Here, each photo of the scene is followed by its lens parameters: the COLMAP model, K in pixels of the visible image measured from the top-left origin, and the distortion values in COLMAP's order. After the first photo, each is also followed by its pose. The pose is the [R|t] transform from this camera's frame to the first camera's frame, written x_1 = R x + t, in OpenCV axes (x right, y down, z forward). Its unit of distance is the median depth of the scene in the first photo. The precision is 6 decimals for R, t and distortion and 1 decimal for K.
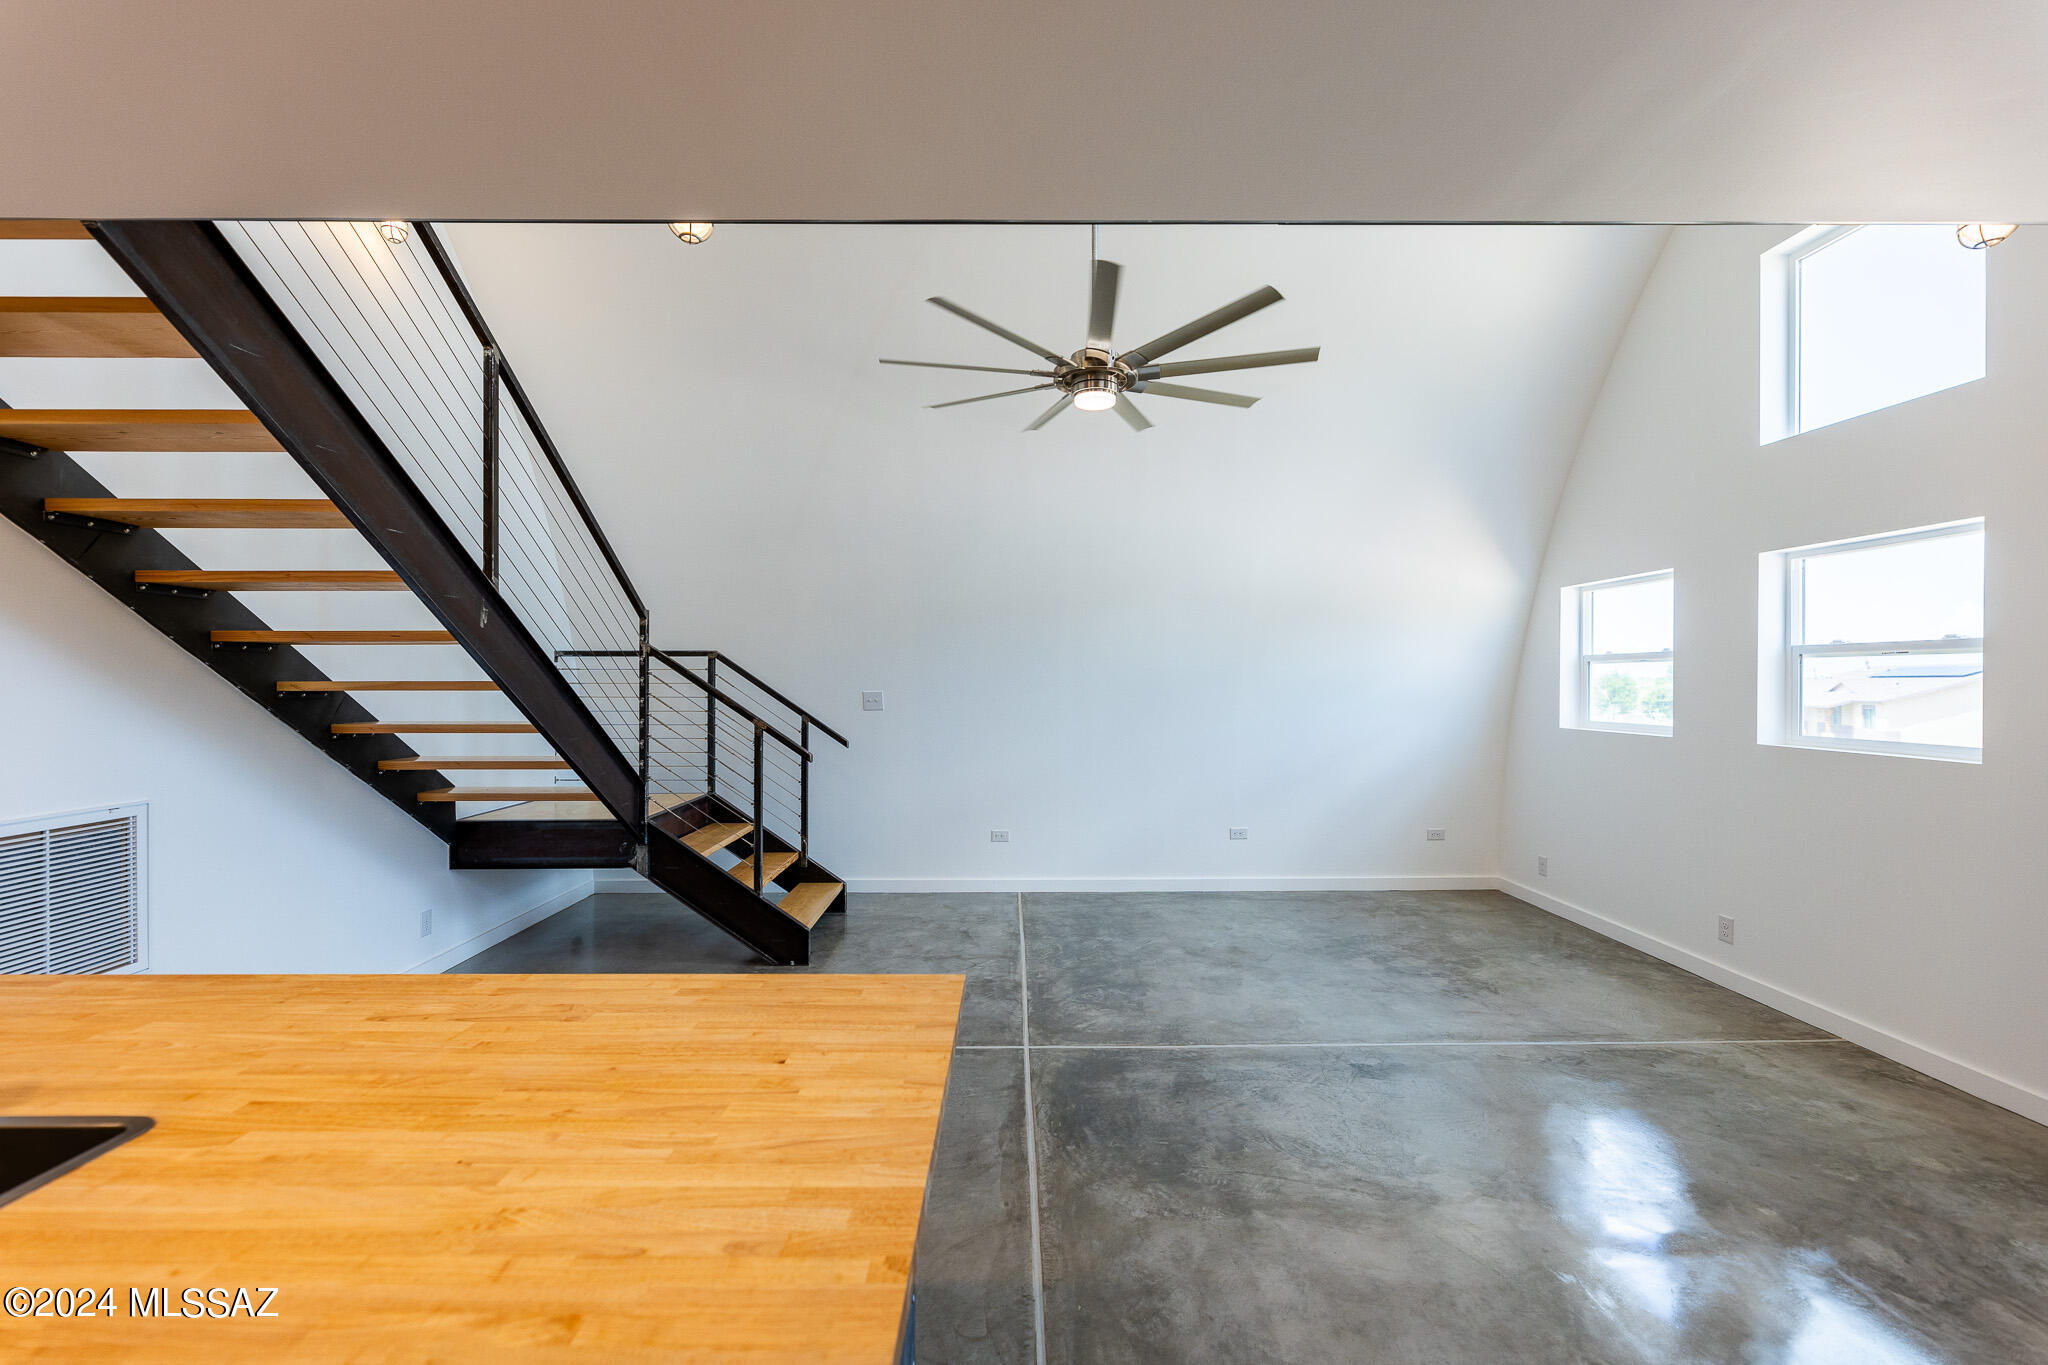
lens RADIAL K [[823.2, 0, 1015.9], [0, 823.2, 683.1], [0, 0, 1]] dist [-0.000405, -0.000005]
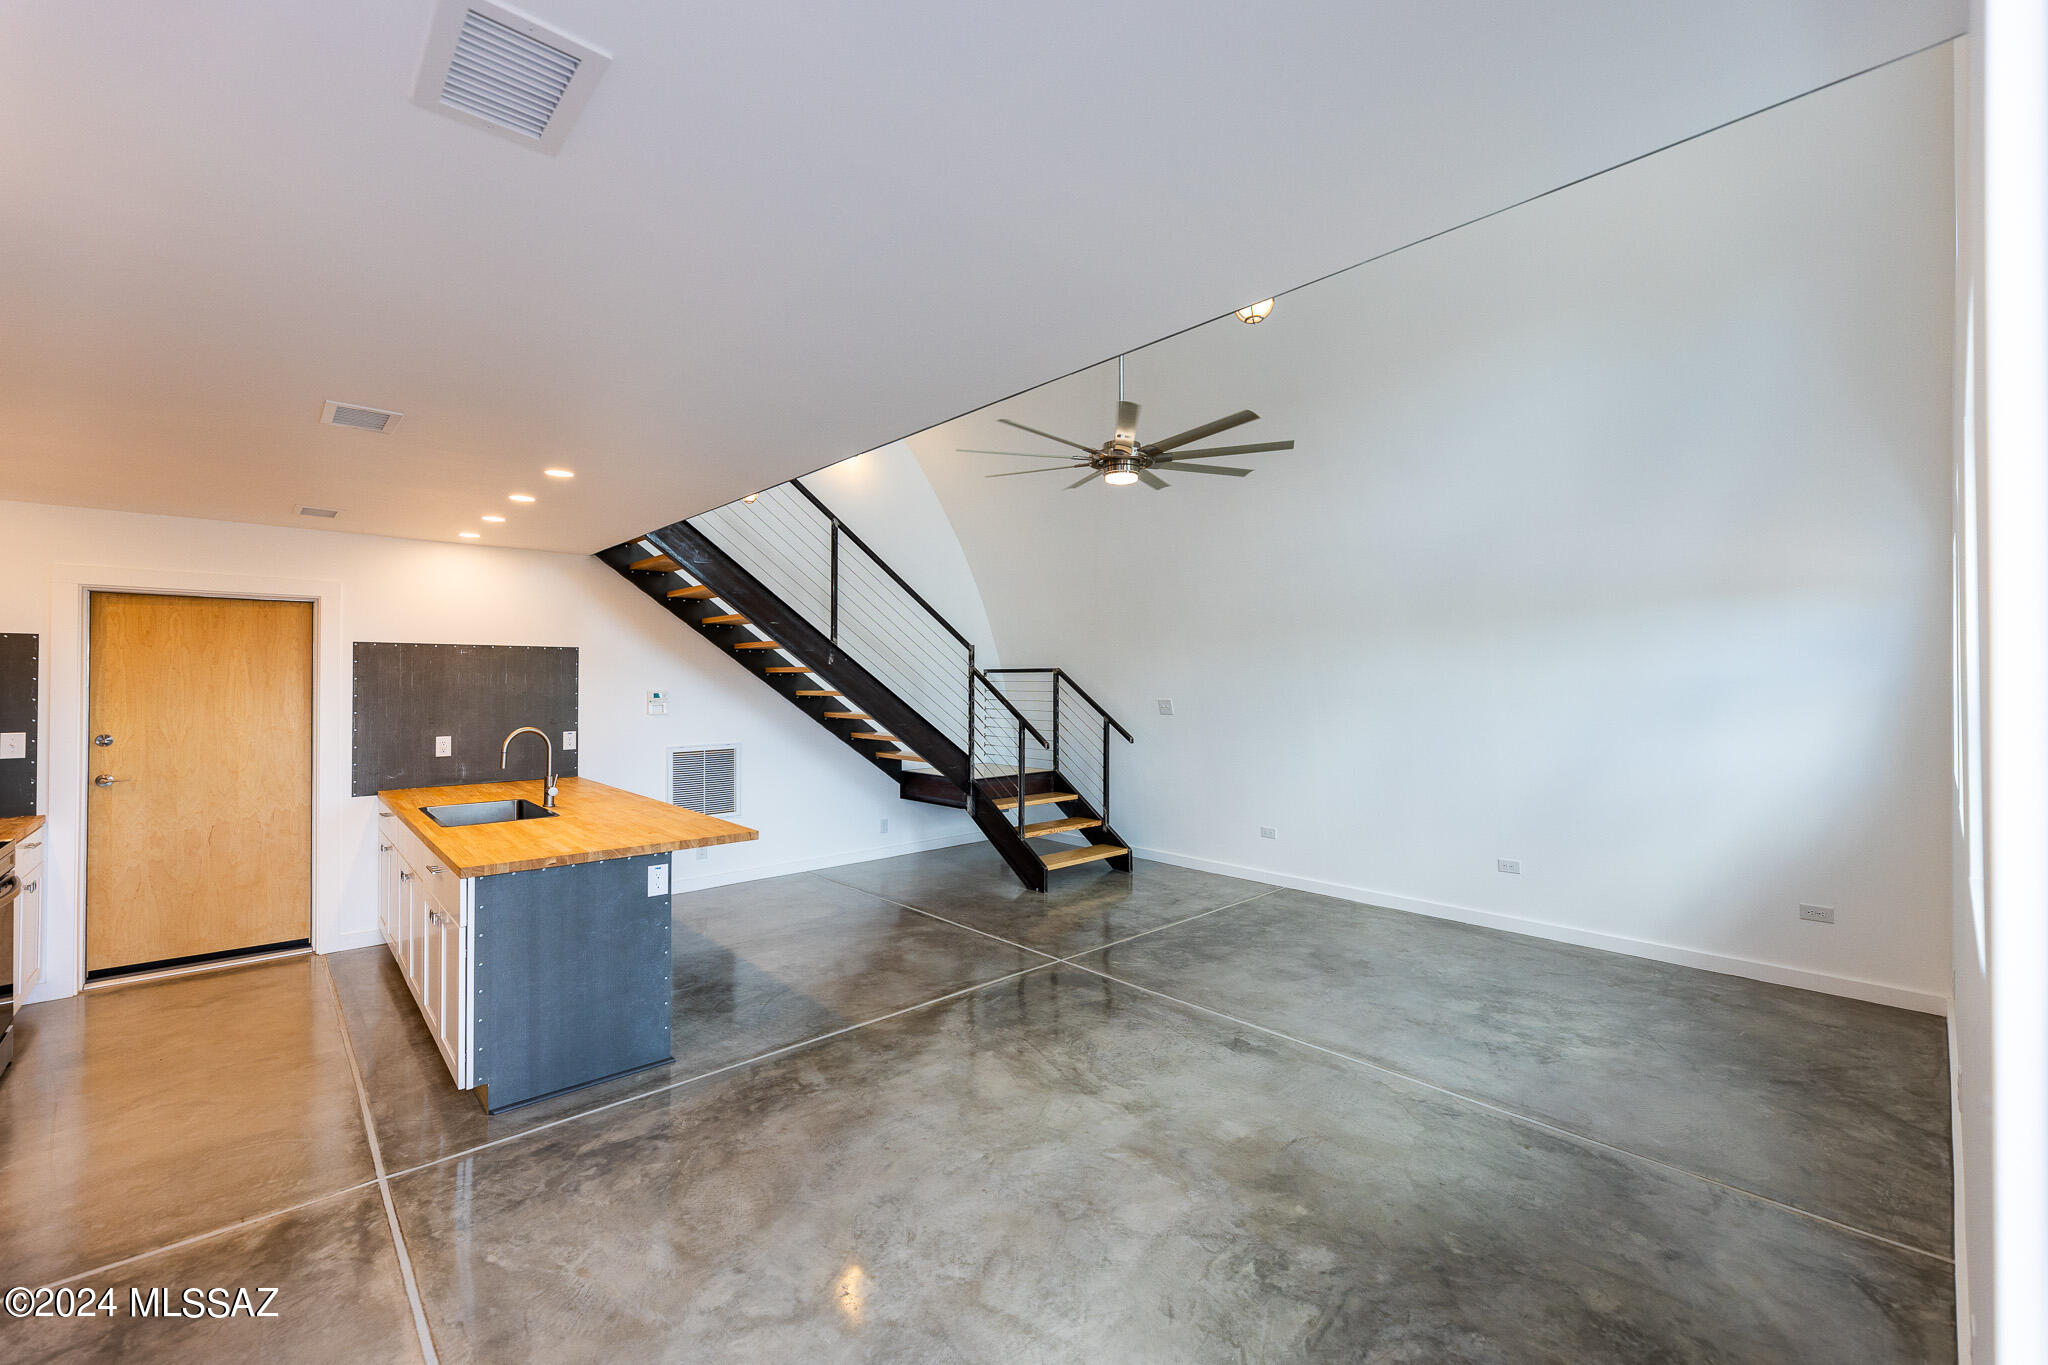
lens RADIAL K [[829.2, 0, 1018.1], [0, 829.2, 671.4], [0, 0, 1]] dist [0.000470, -0.000069]
pose [[0.673278, -0.008210, -0.739344, 1.027613], [-0.003430, 0.999893, -0.014226, -0.023980], [0.739382, 0.012114, 0.673178, 0.002709]]
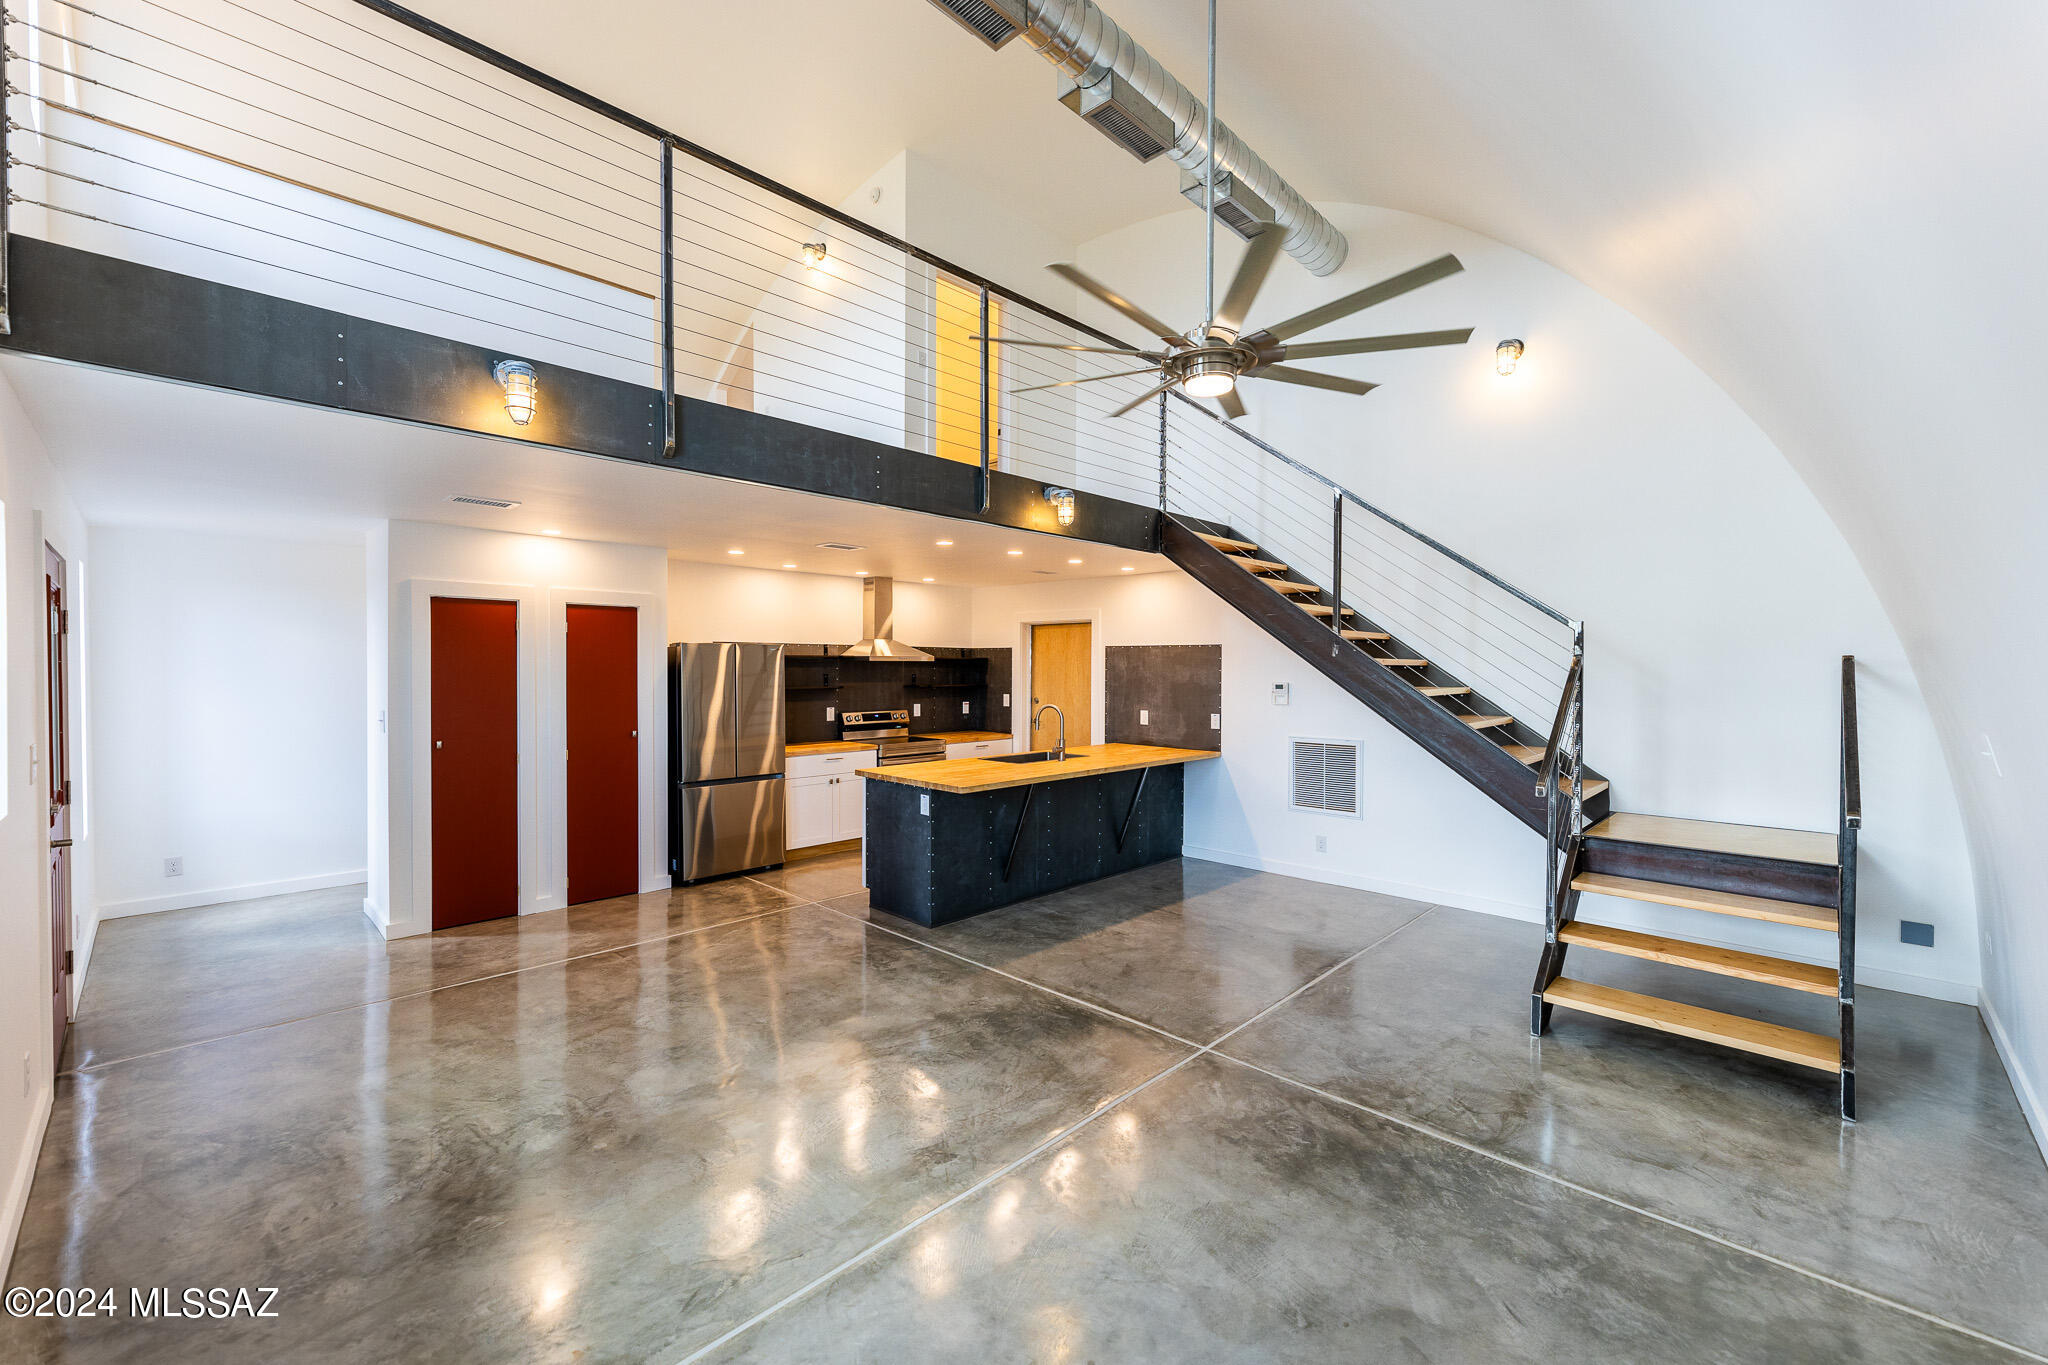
lens RADIAL K [[824.7, 0, 1035.6], [0, 824.7, 677.3], [0, 0, 1]] dist [0.000612, -0.000059]
pose [[-0.688700, 0.008862, -0.724993, 0.944470], [-0.006804, 0.999802, 0.018684, -0.049500], [0.725015, 0.017800, -0.688503, 1.602466]]
